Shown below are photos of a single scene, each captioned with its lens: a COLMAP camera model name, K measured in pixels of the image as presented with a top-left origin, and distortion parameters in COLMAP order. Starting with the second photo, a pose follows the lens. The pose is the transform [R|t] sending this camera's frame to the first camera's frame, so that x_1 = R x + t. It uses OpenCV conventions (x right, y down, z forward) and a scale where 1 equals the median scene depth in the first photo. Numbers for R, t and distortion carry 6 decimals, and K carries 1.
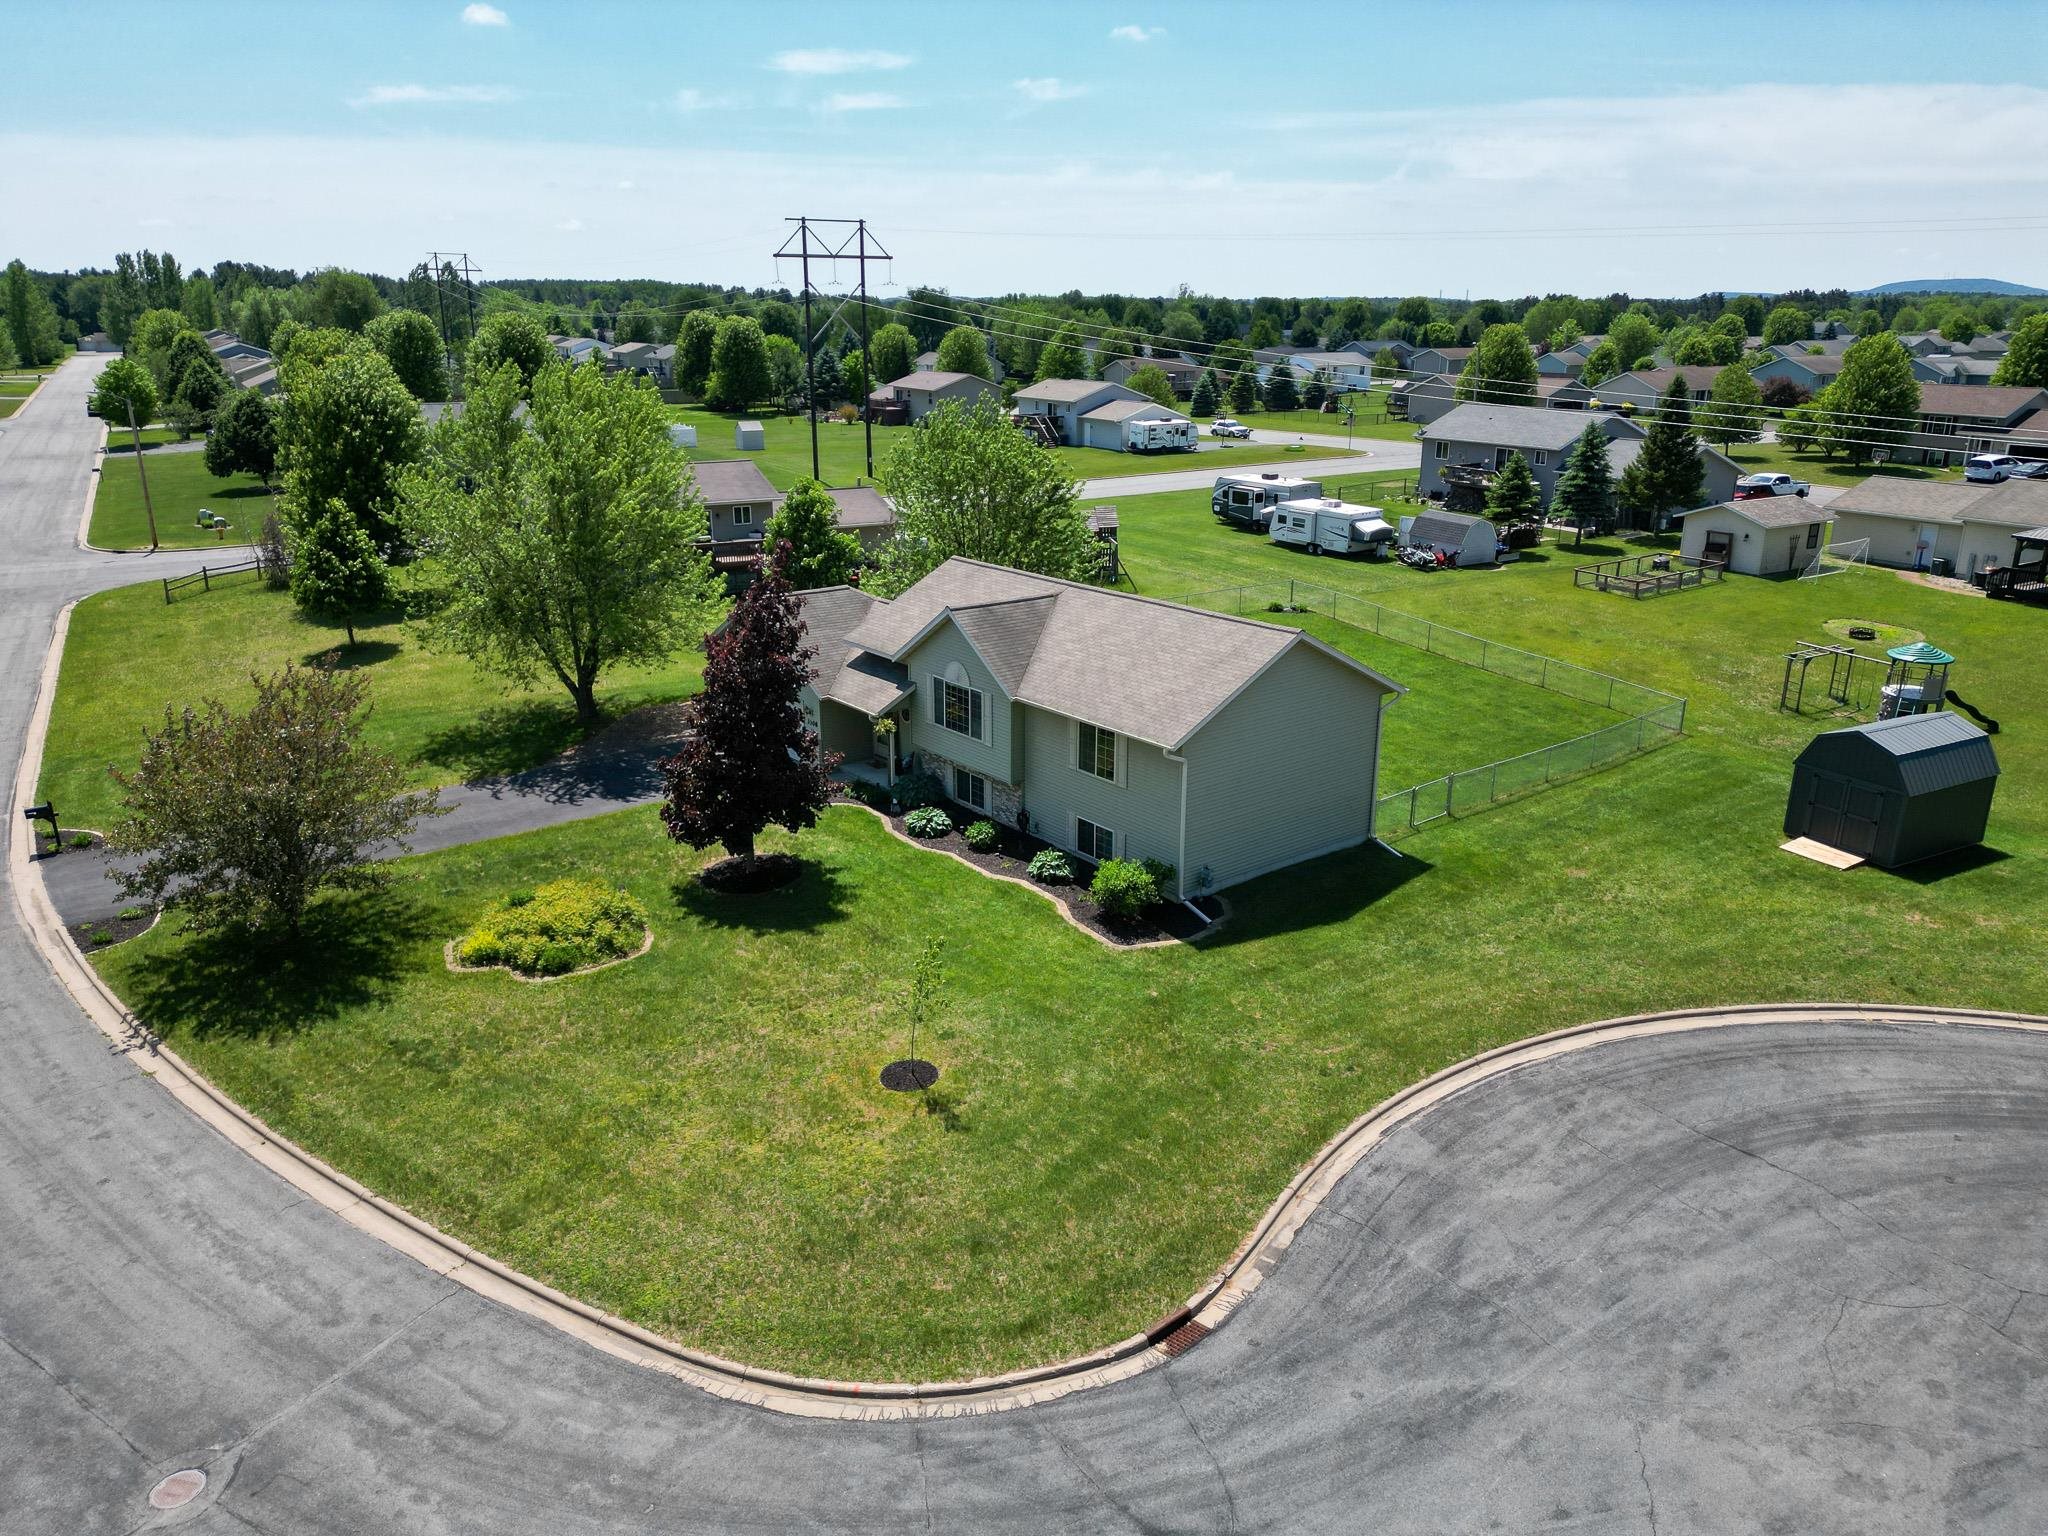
lens RADIAL K [[1437.5, 0, 1055.2], [0, 1437.5, 760.8], [0, 0, 1]] dist [0.072930, -0.077748]
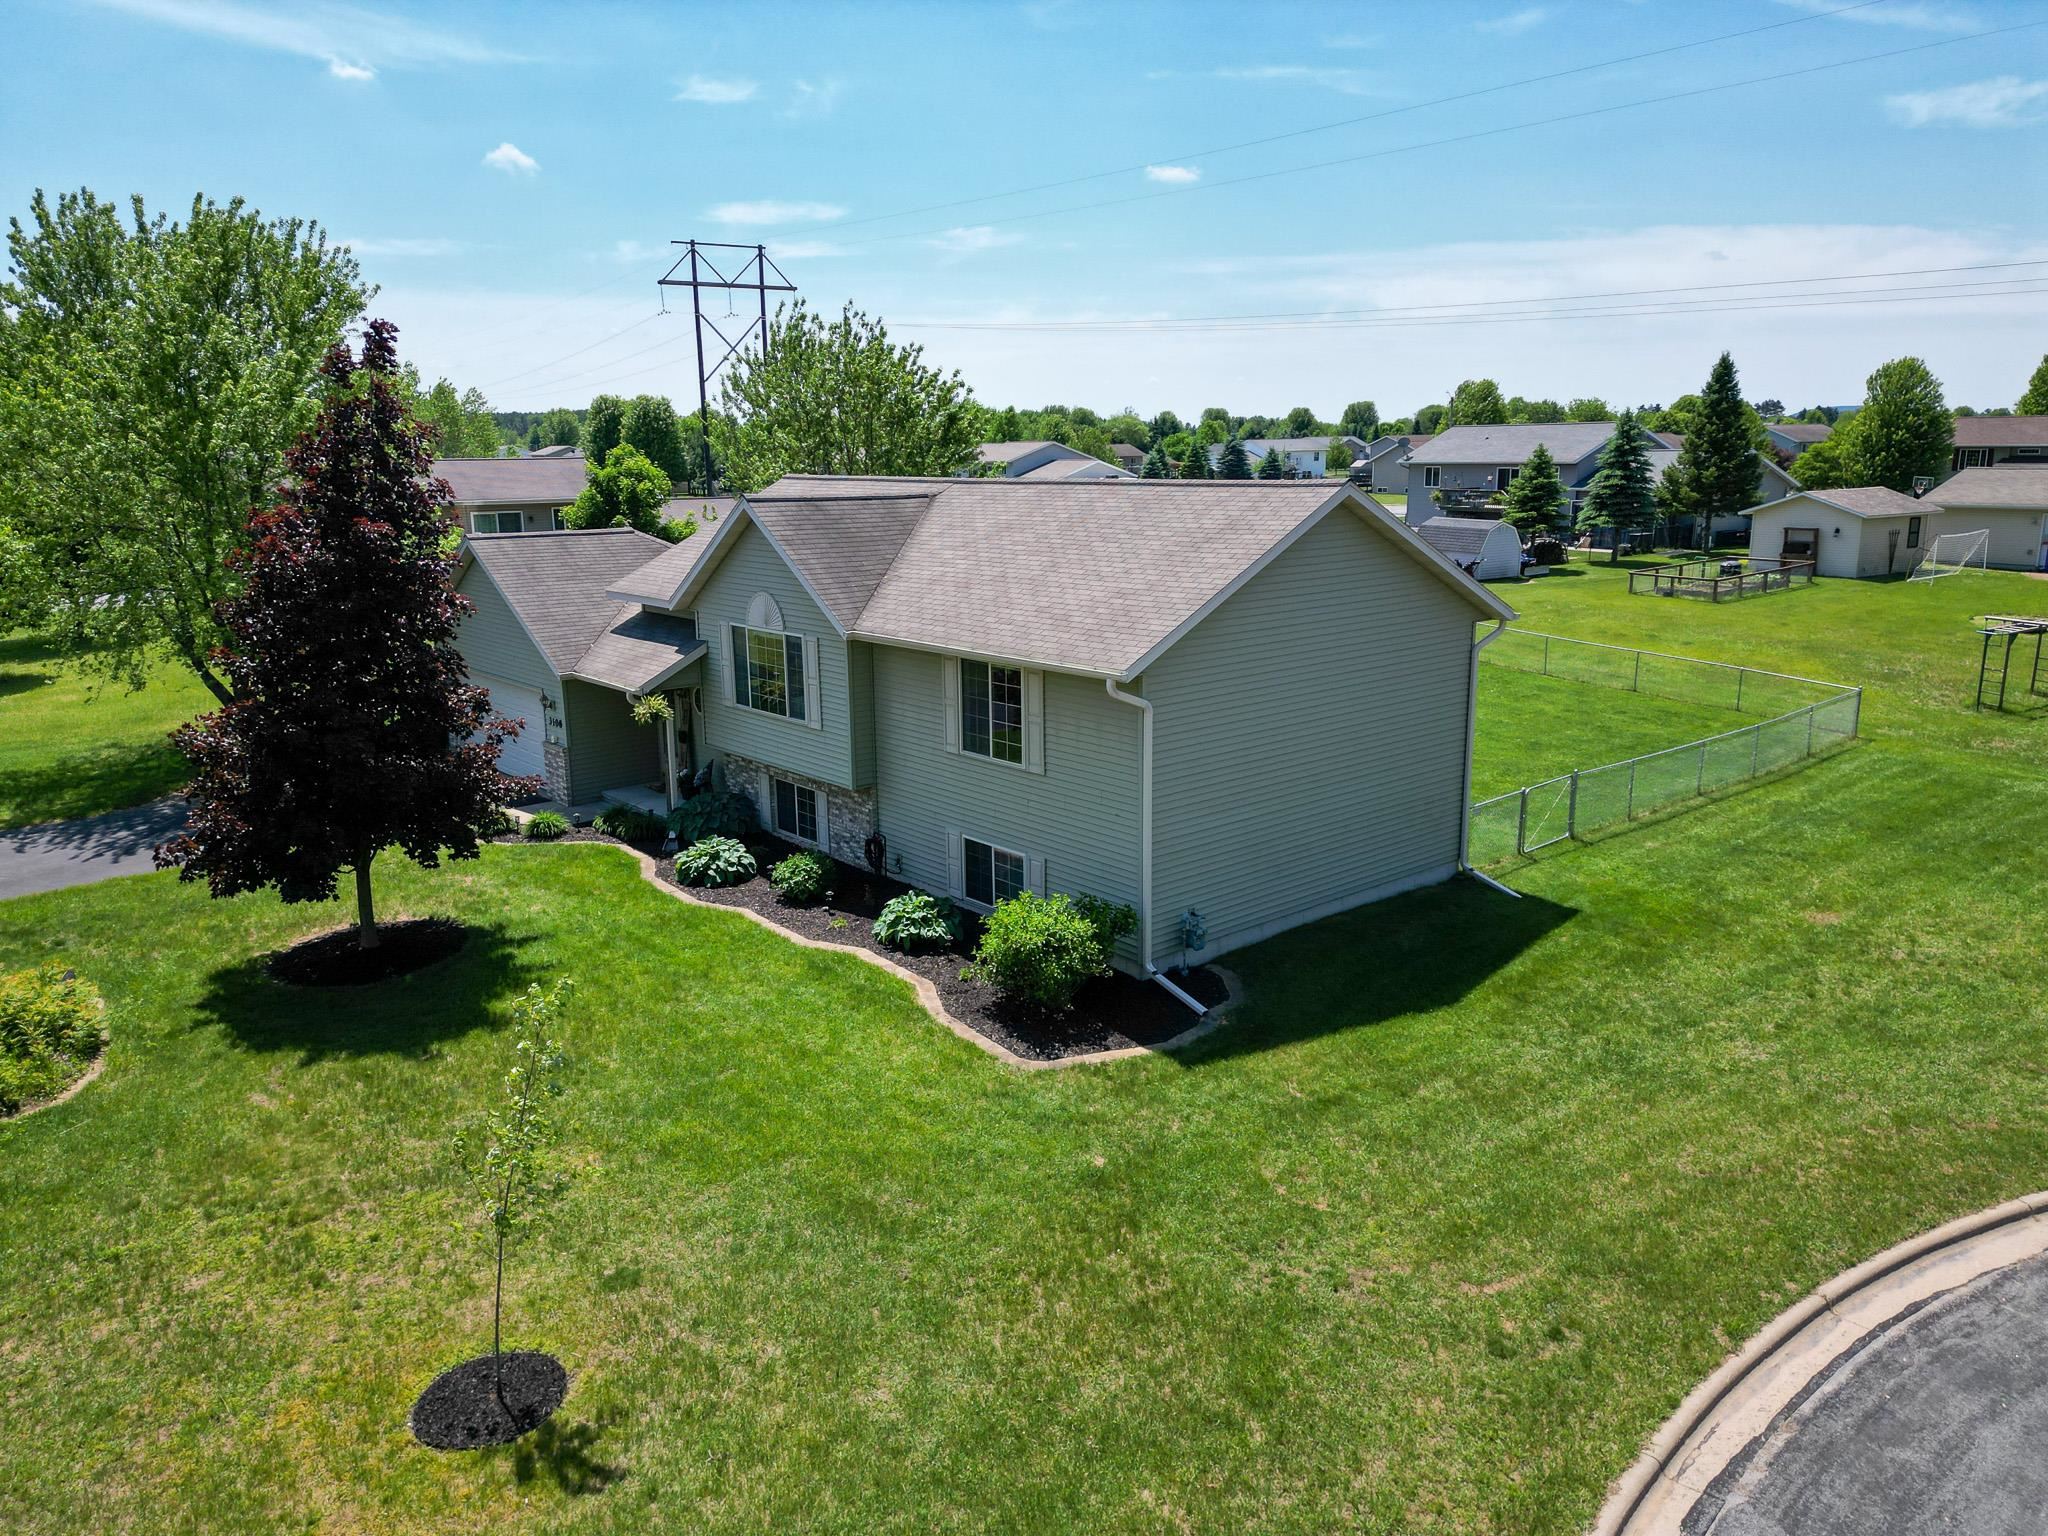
lens RADIAL K [[1437.5, 0, 1055.2], [0, 1437.5, 760.8], [0, 0, 1]] dist [0.072930, -0.077748]
pose [[0.999319, -0.021638, 0.029894, 0.037432], [0.024167, 0.995912, -0.087036, 0.062228], [-0.027888, 0.087699, 0.995757, 0.447729]]
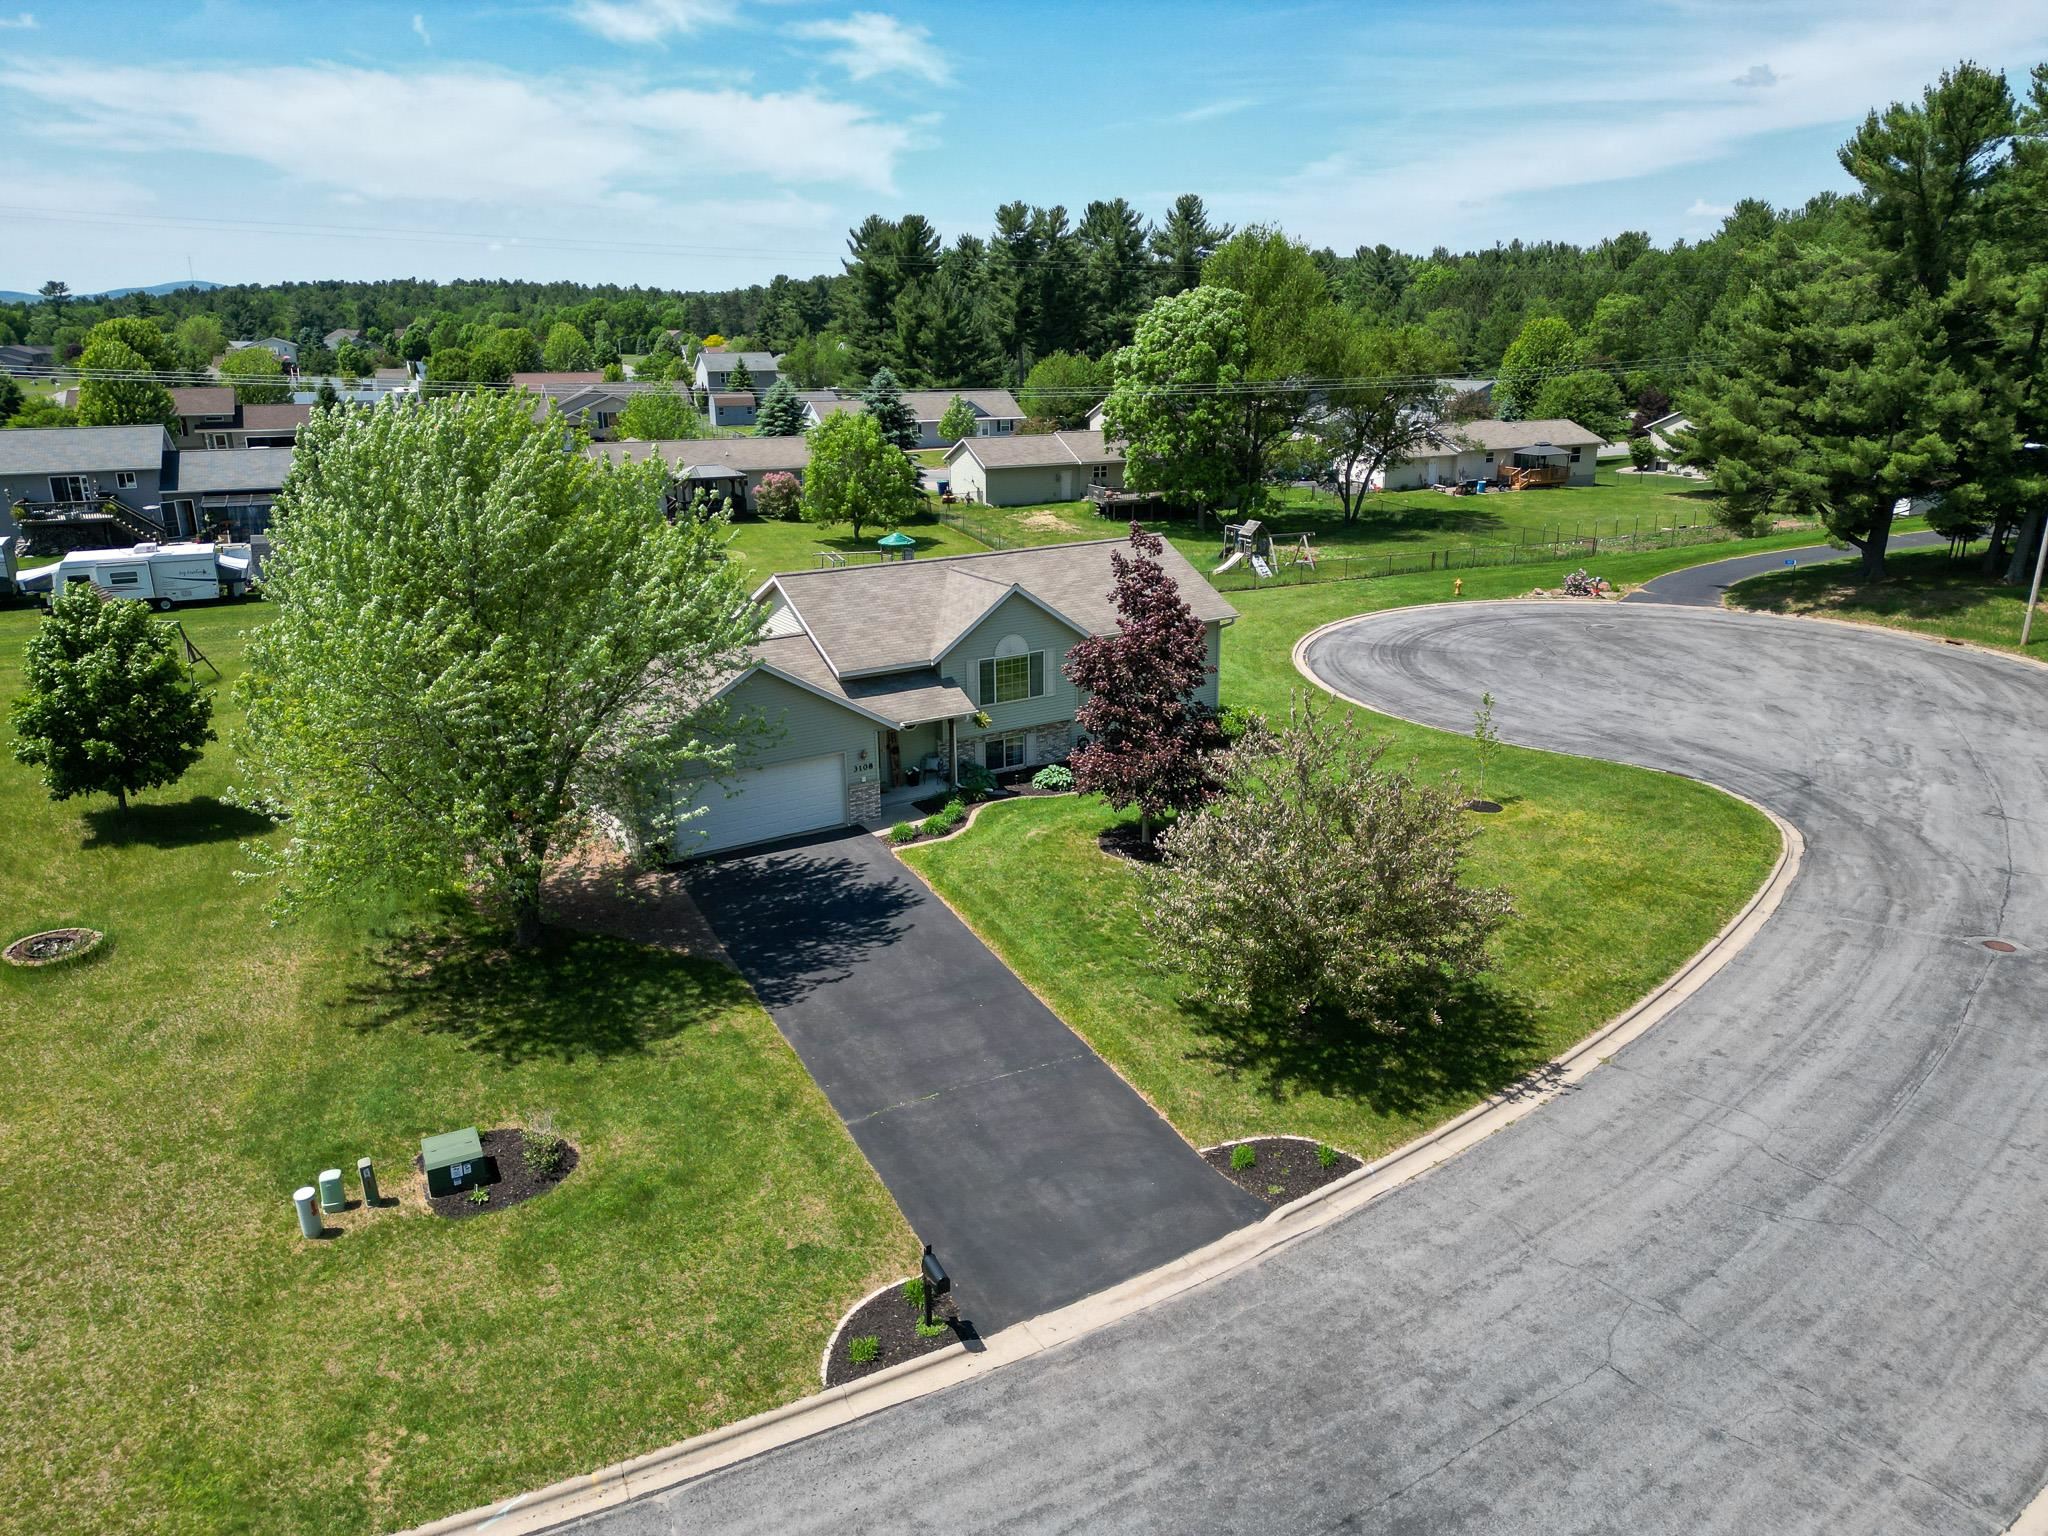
lens RADIAL K [[1437.5, 0, 1055.2], [0, 1437.5, 760.8], [0, 0, 1]] dist [0.072930, -0.077748]
pose [[0.095203, -0.294531, 0.950888, -1.221651], [0.300284, 0.919227, 0.254660, -0.270351], [-0.949087, 0.261292, 0.175956, 0.893682]]
